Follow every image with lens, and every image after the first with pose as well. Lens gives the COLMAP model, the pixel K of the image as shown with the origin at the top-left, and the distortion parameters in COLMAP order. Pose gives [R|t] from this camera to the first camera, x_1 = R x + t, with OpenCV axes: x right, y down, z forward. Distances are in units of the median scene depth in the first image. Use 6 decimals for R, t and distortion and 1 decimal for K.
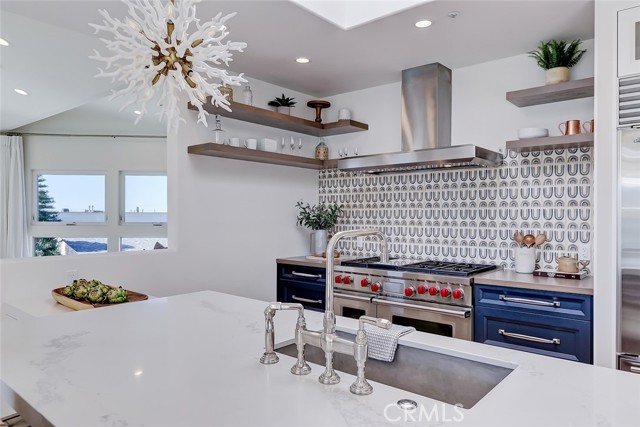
lens RADIAL K [[438.1, 0, 320.0], [0, 438.1, 213.5], [0, 0, 1]] dist [0.005002, -0.000623]
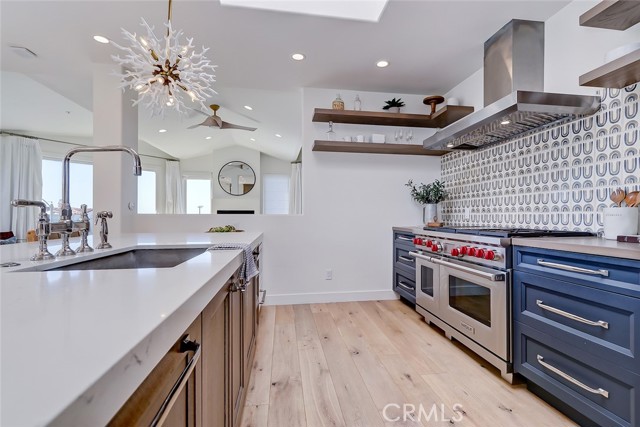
lens RADIAL K [[295.7, 0, 328.2], [0, 295.7, 213.0], [0, 0, 1]] dist [0.012635, -0.000495]
pose [[0.761828, -0.009950, -0.647703, 0.365495], [0.006920, 0.999950, -0.007222, 0.076734], [0.647743, 0.001020, 0.761858, 0.234969]]
